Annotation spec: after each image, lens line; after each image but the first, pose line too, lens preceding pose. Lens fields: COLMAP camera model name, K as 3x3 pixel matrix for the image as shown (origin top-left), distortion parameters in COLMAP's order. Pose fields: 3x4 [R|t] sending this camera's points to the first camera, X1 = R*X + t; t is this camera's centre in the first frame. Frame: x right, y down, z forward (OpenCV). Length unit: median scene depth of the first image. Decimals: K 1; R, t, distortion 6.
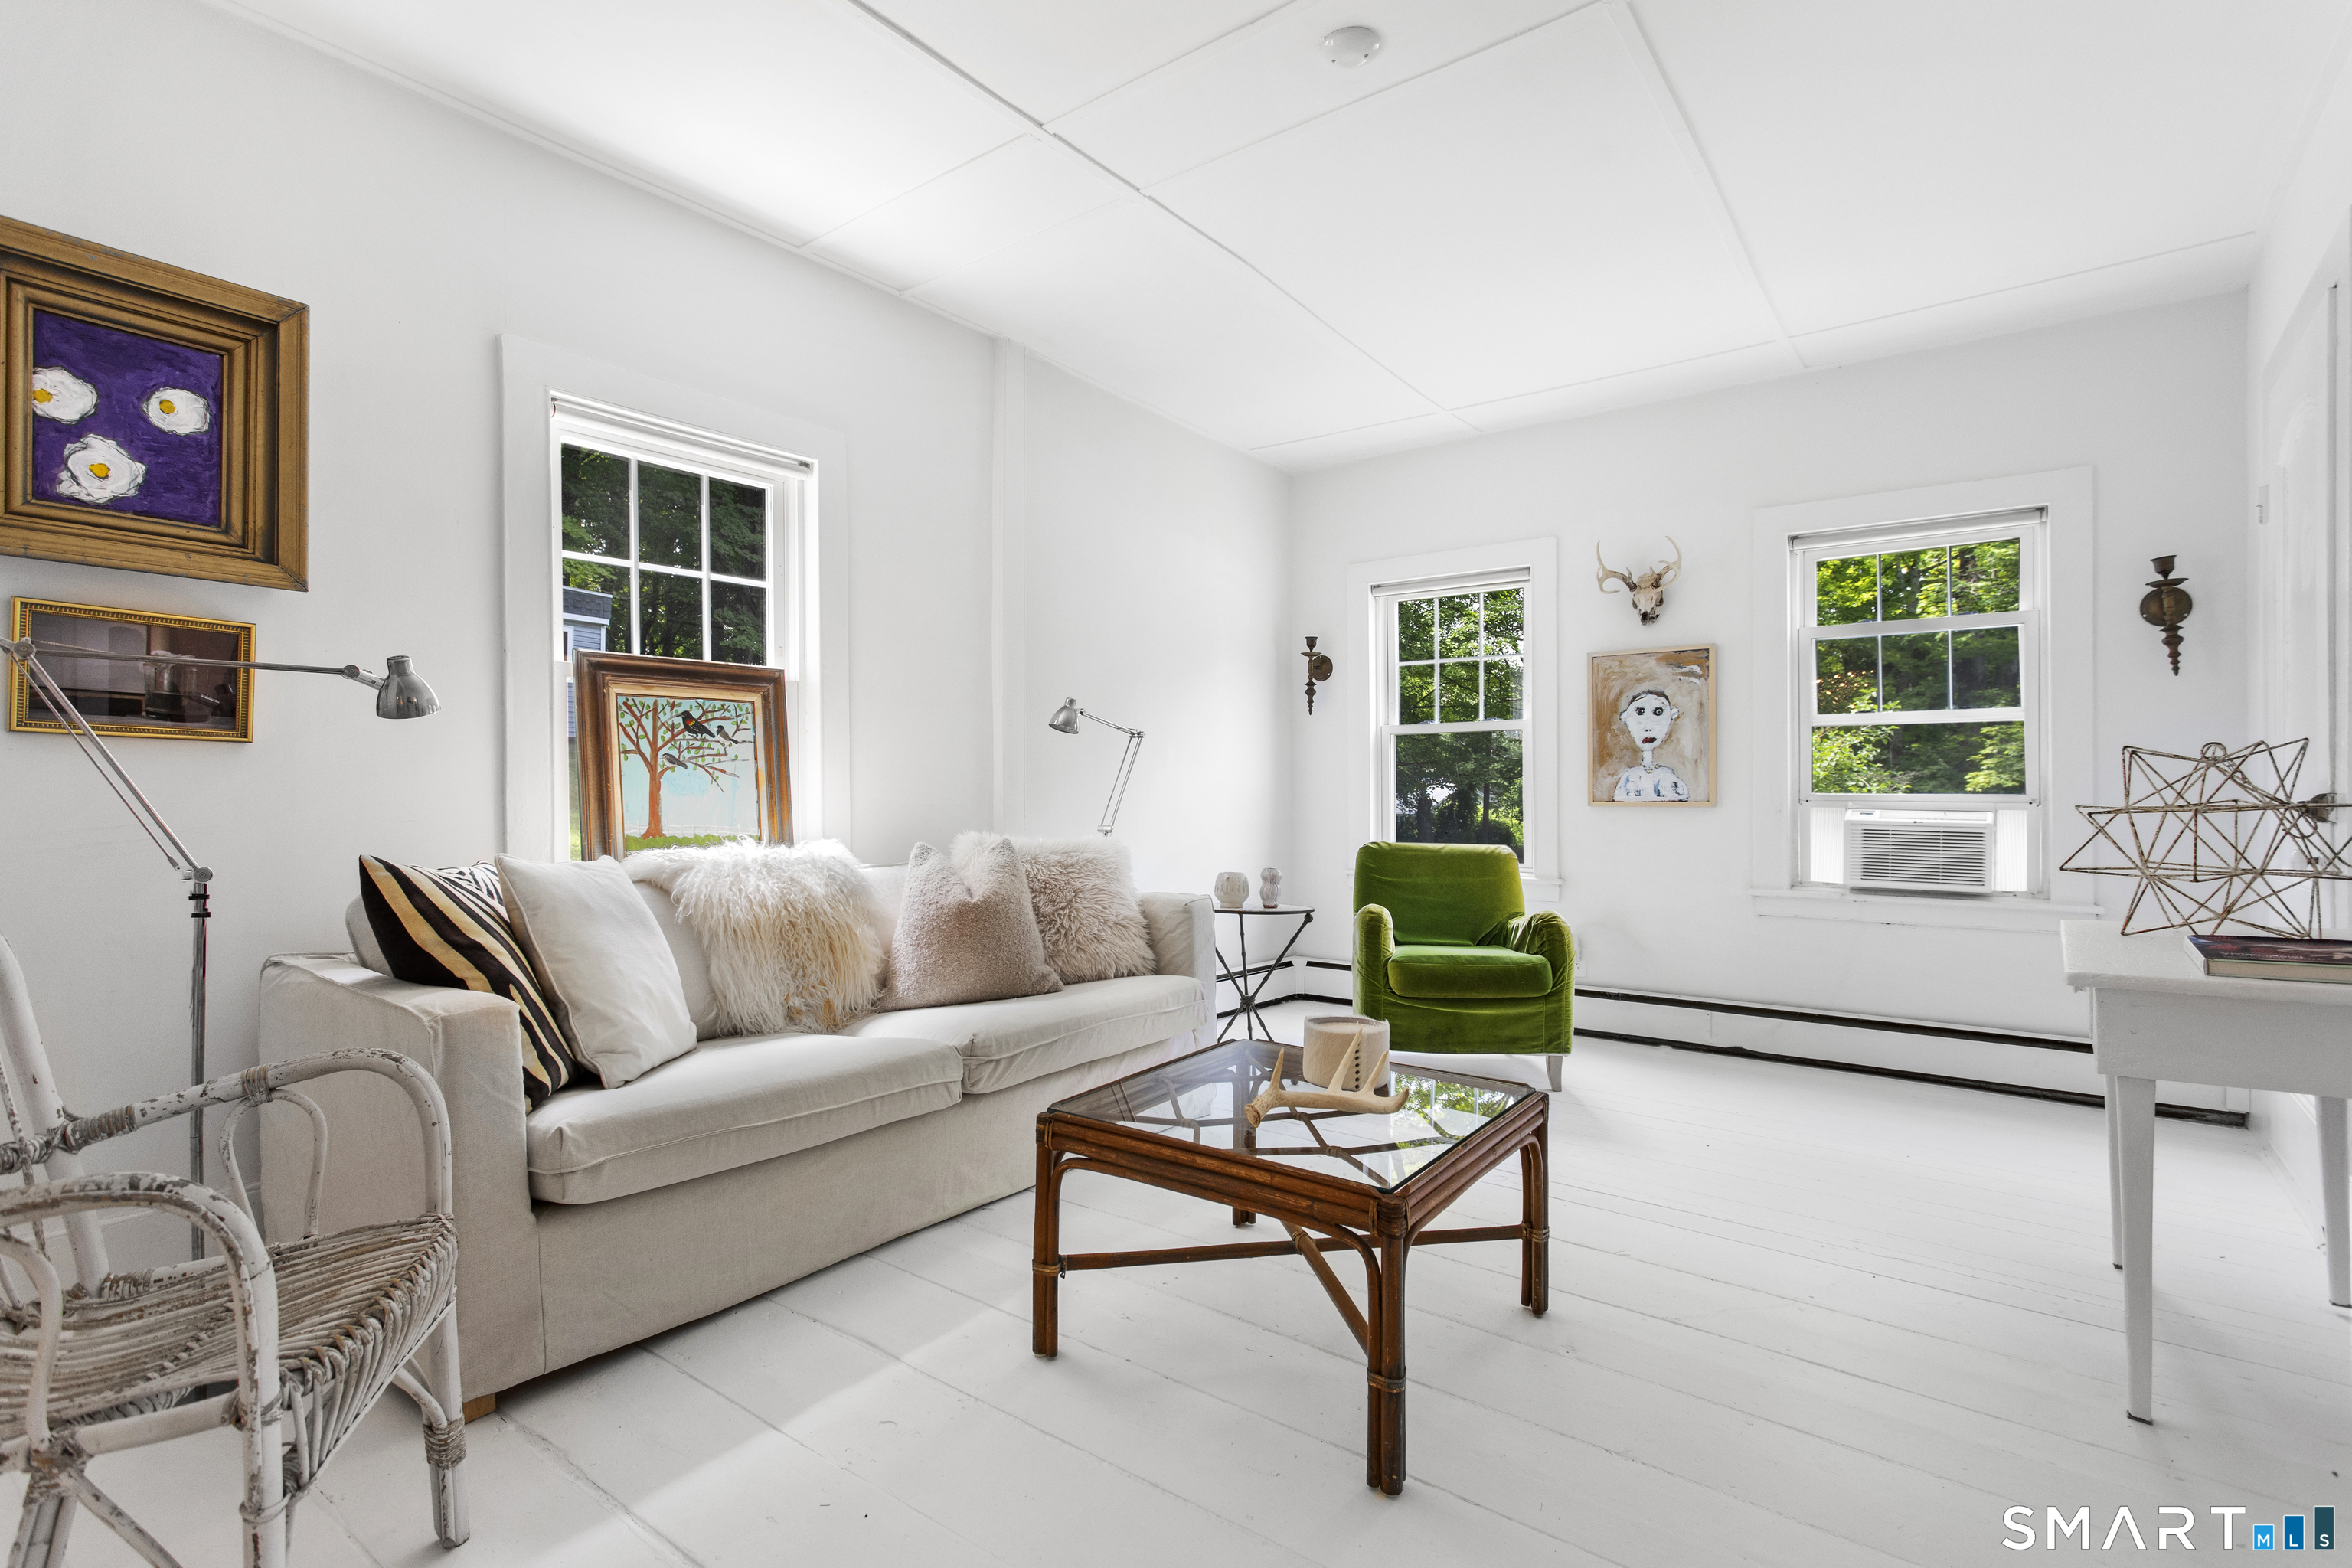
lens RADIAL K [[1103.2, 0, 1187.3], [0, 1103.2, 807.7], [0, 0, 1]] dist [0.000653, -0.000001]
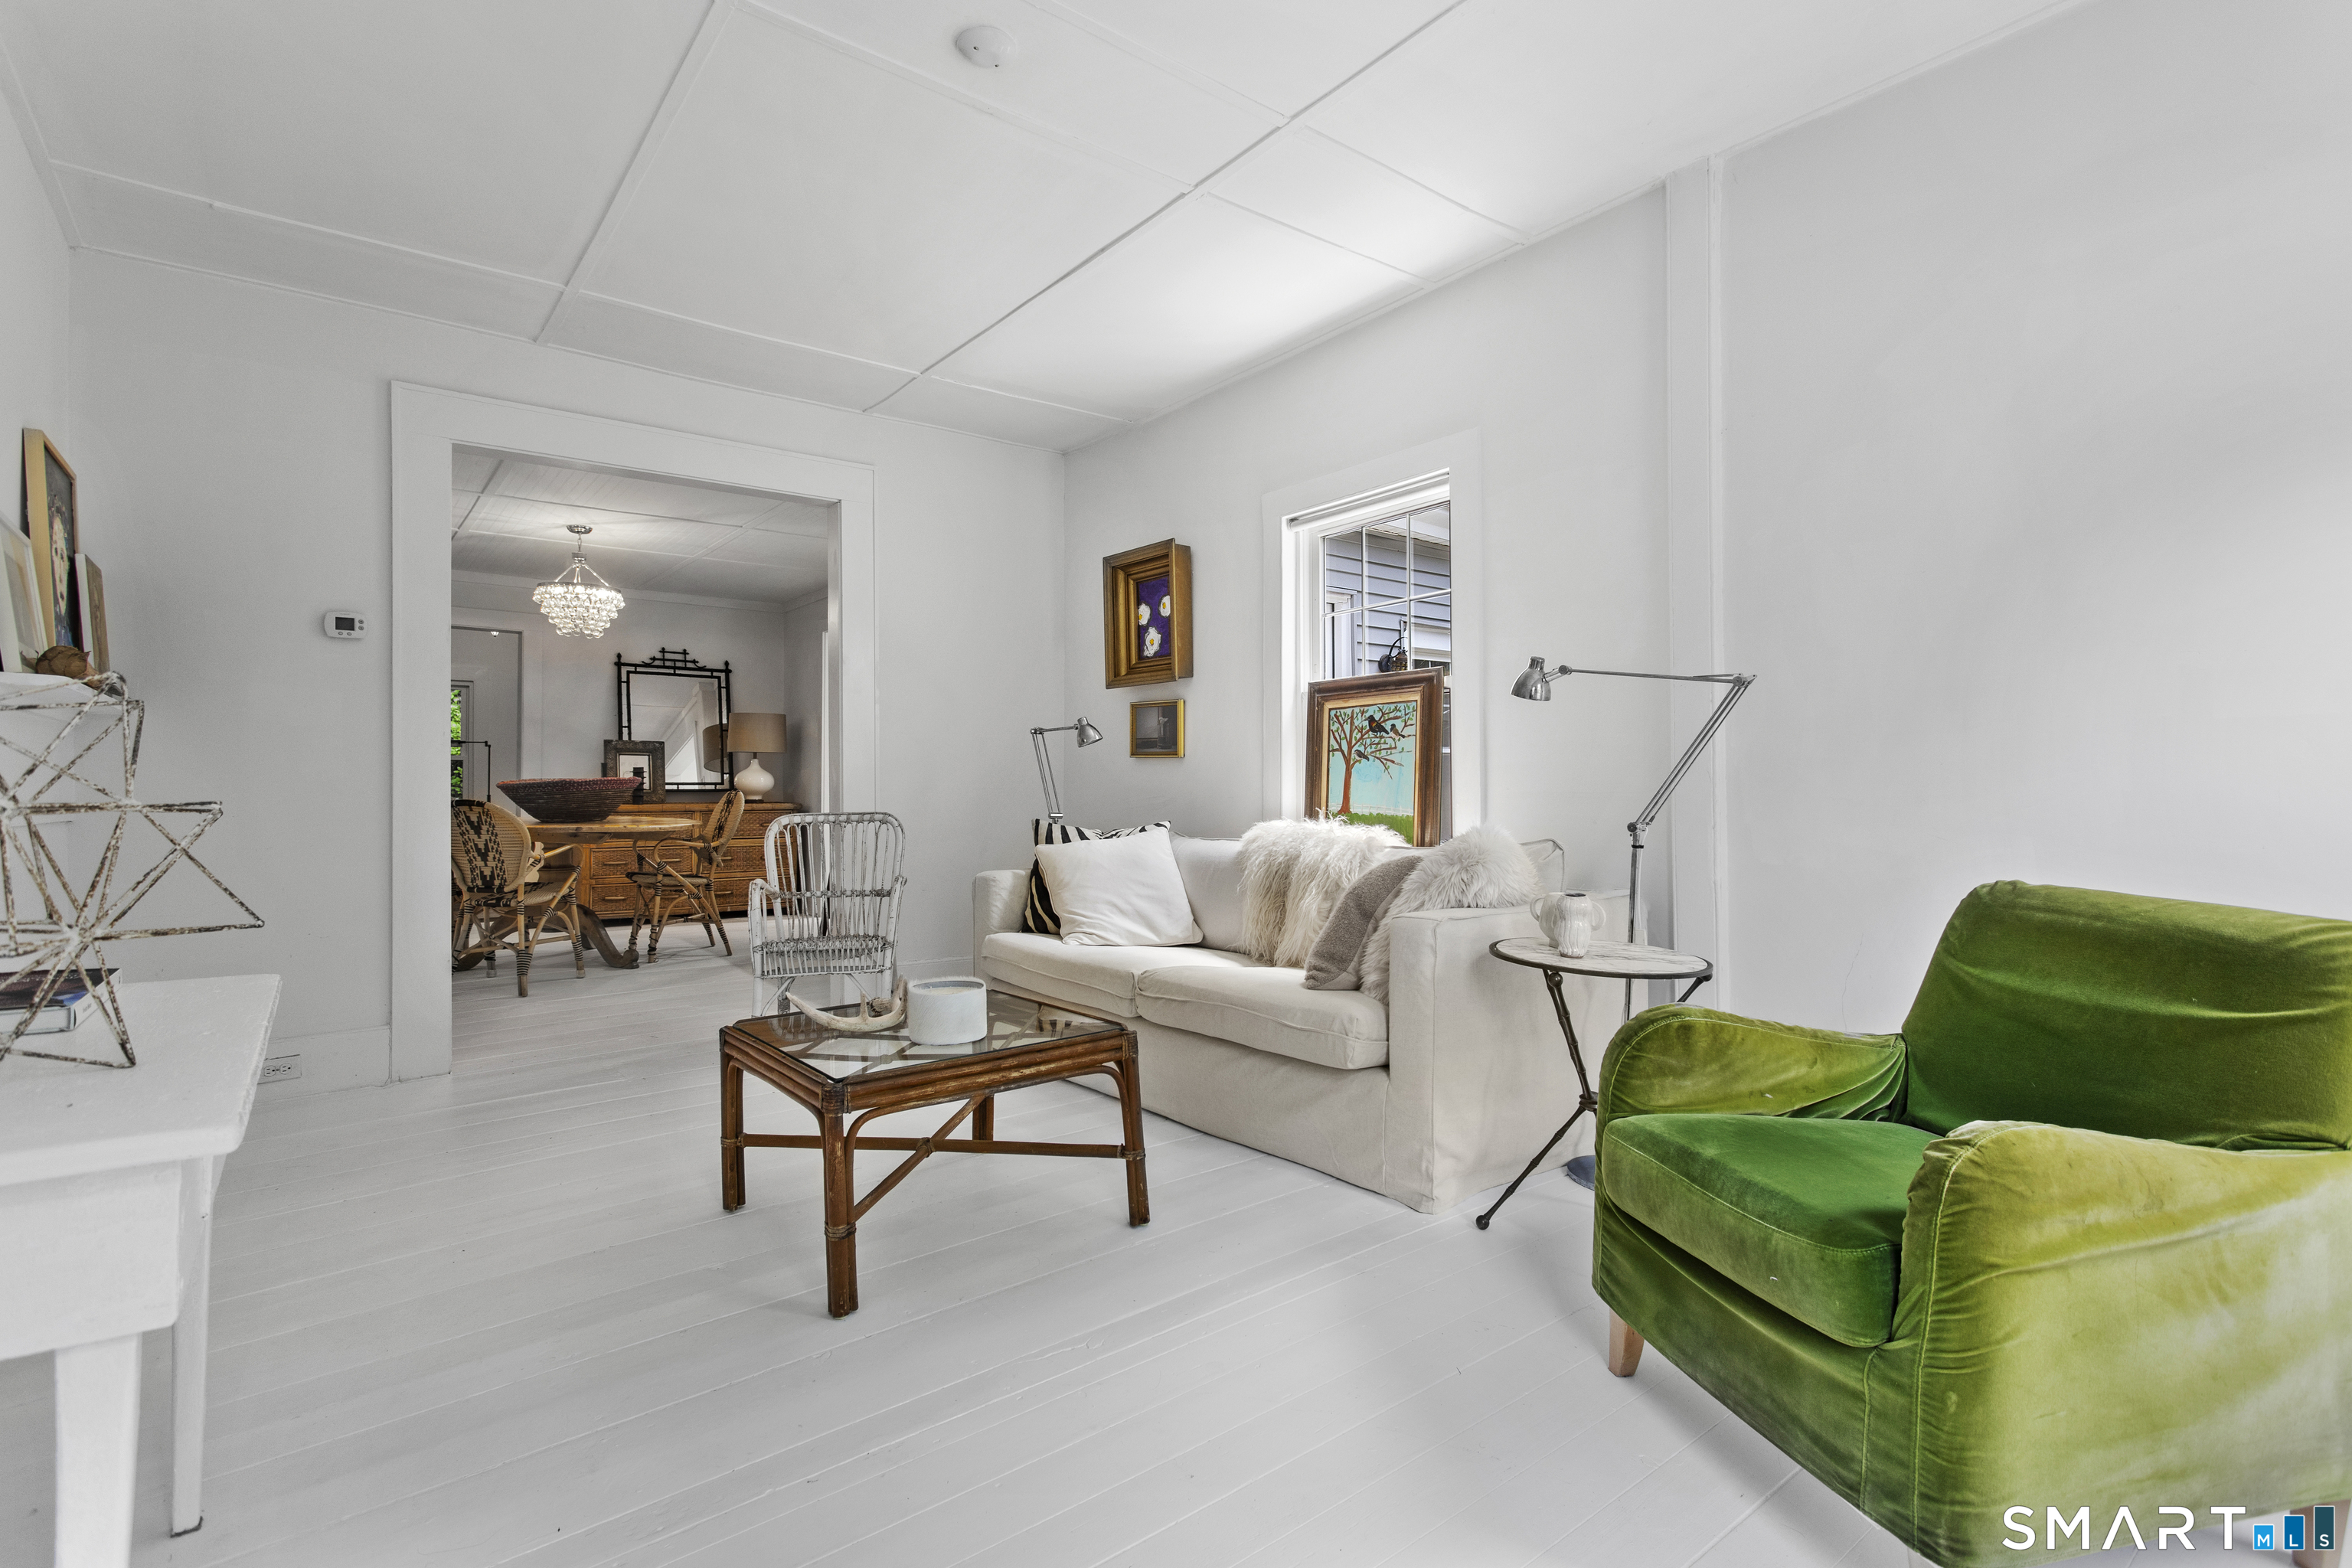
lens RADIAL K [[1141.7, 0, 1176.0], [0, 1141.7, 784.0], [0, 0, 1]] dist [0.001845, 0.000276]
pose [[-0.261947, -0.000968, -0.965082, 0.876214], [-0.006657, 0.999978, 0.000804, -0.008119], [0.965059, 0.006635, -0.261947, 1.132467]]
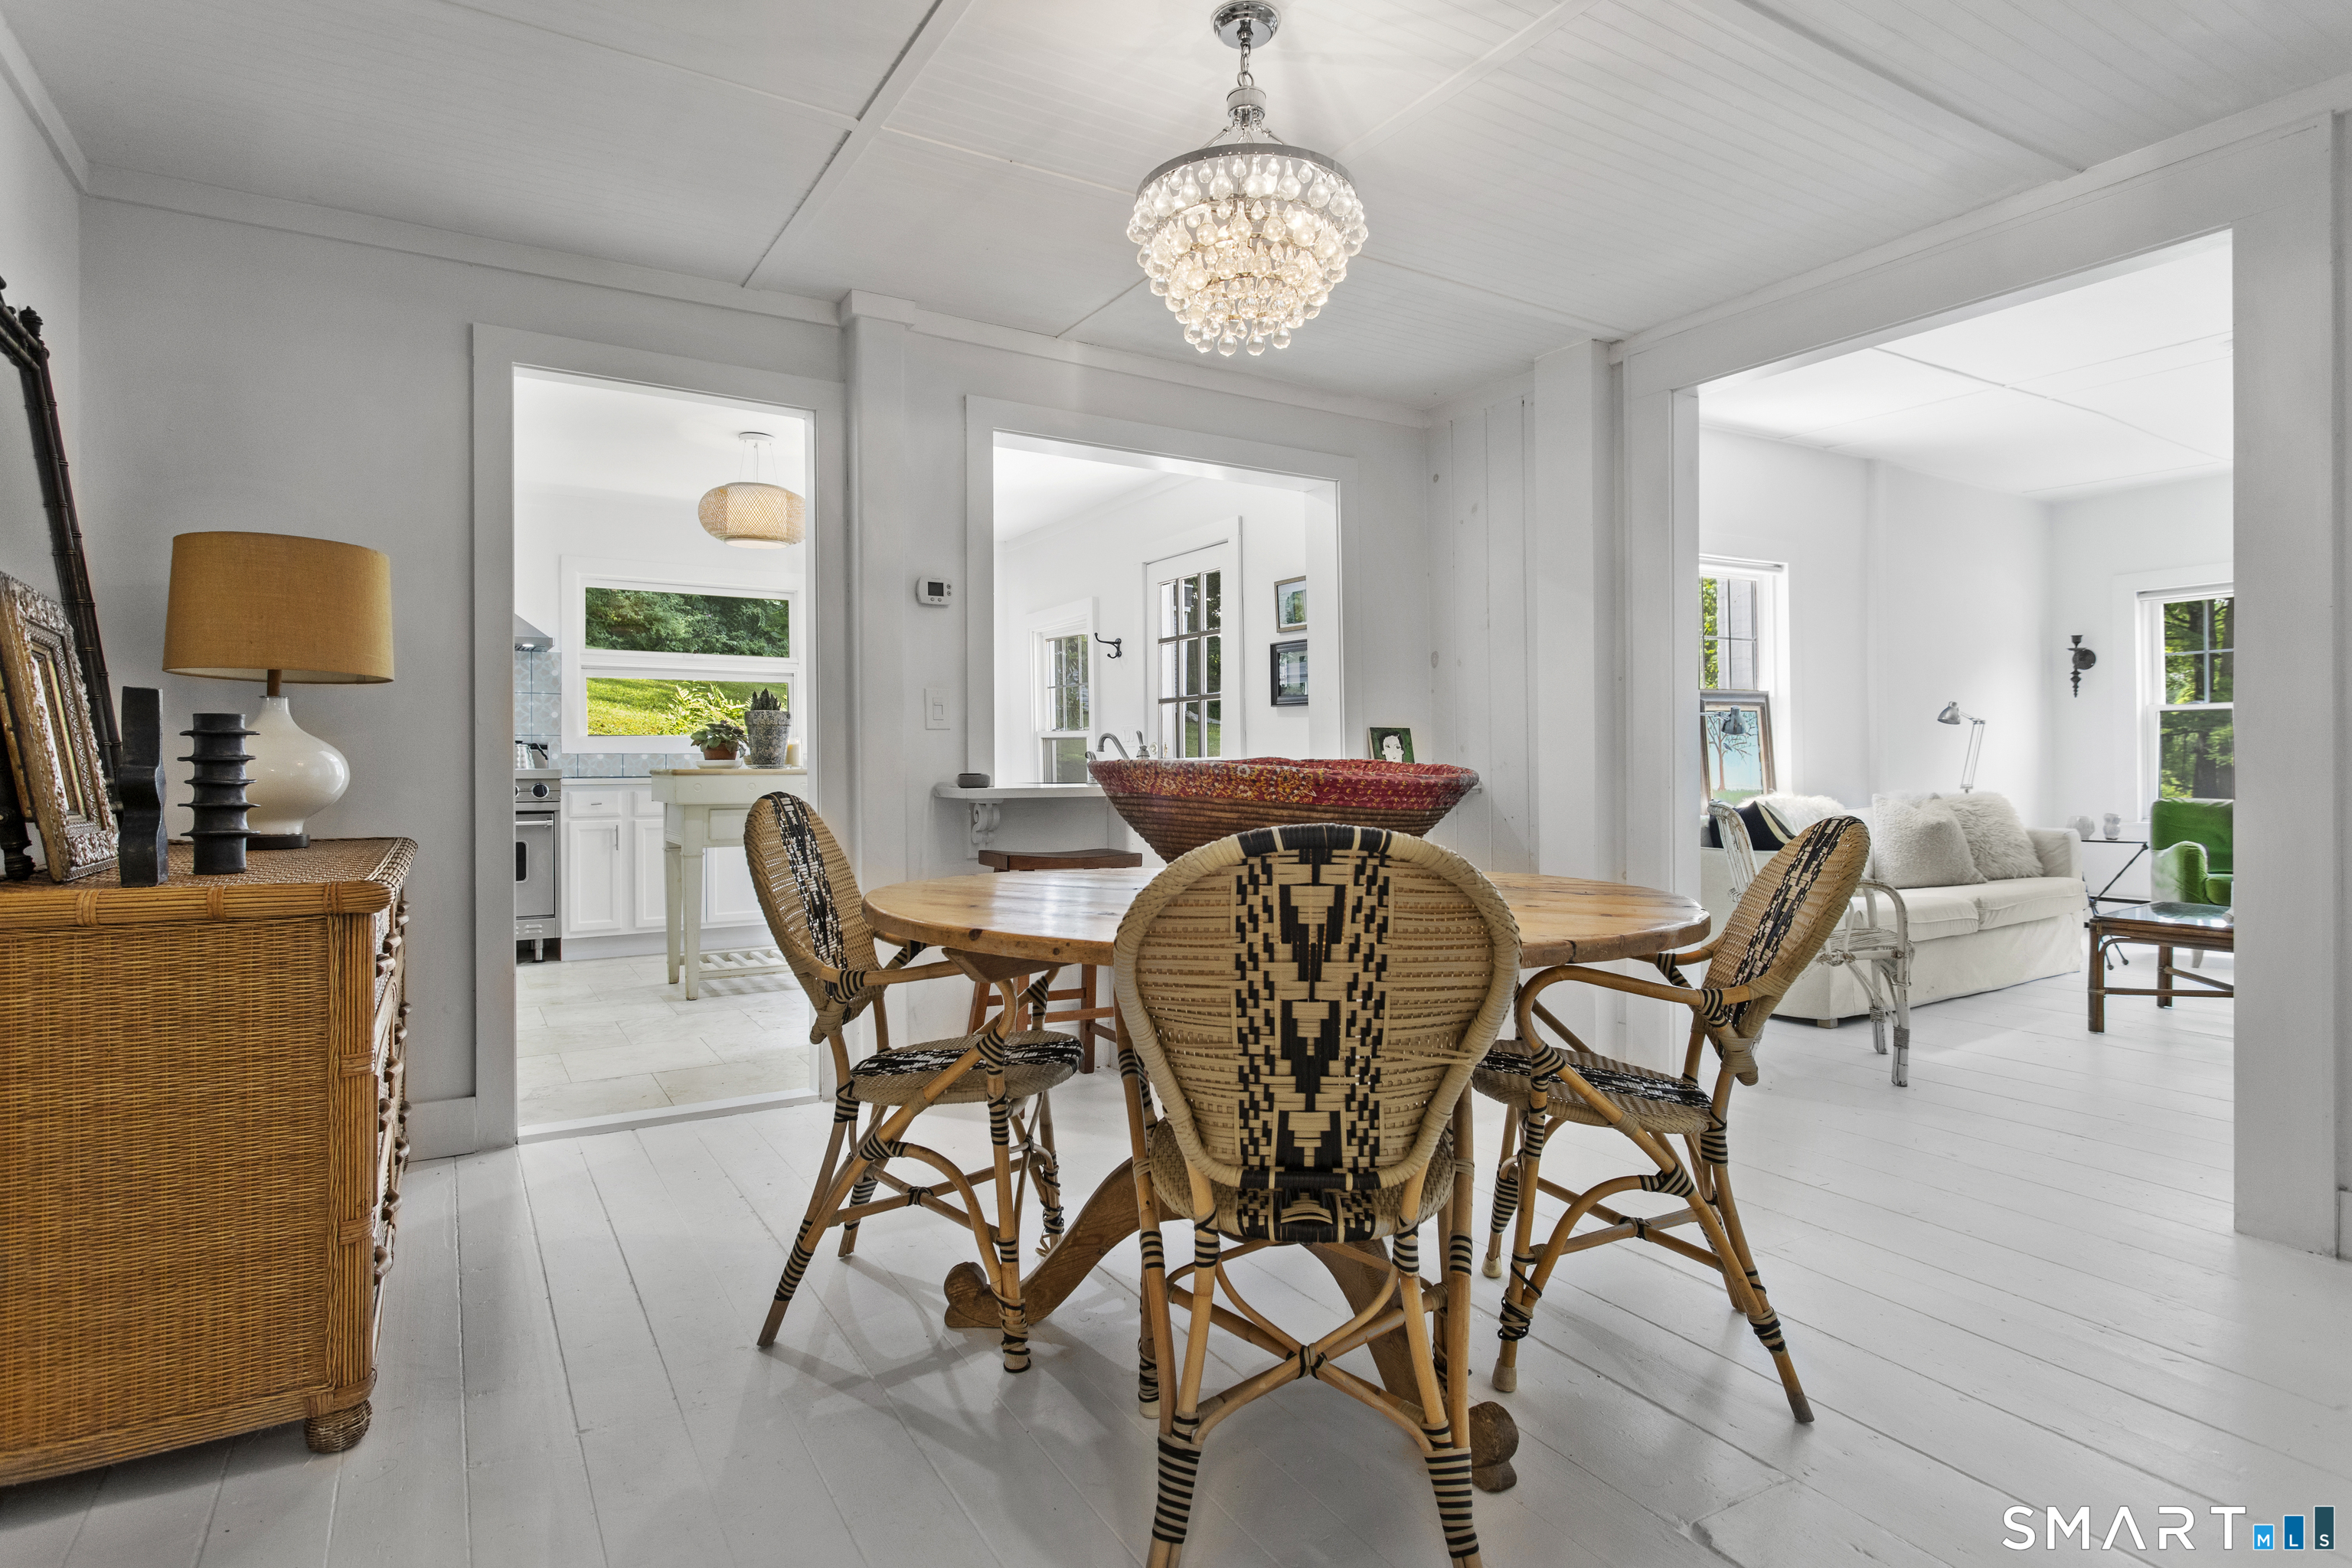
lens RADIAL K [[1220.4, 0, 1176.0], [0, 1220.4, 784.0], [0, 0, 1]] dist [-0.003403, -0.000149]
pose [[0.928992, -0.002778, -0.370089, -0.561623], [0.005188, 0.999971, 0.005517, 0.000504], [0.370063, -0.007045, 0.928980, -1.131926]]
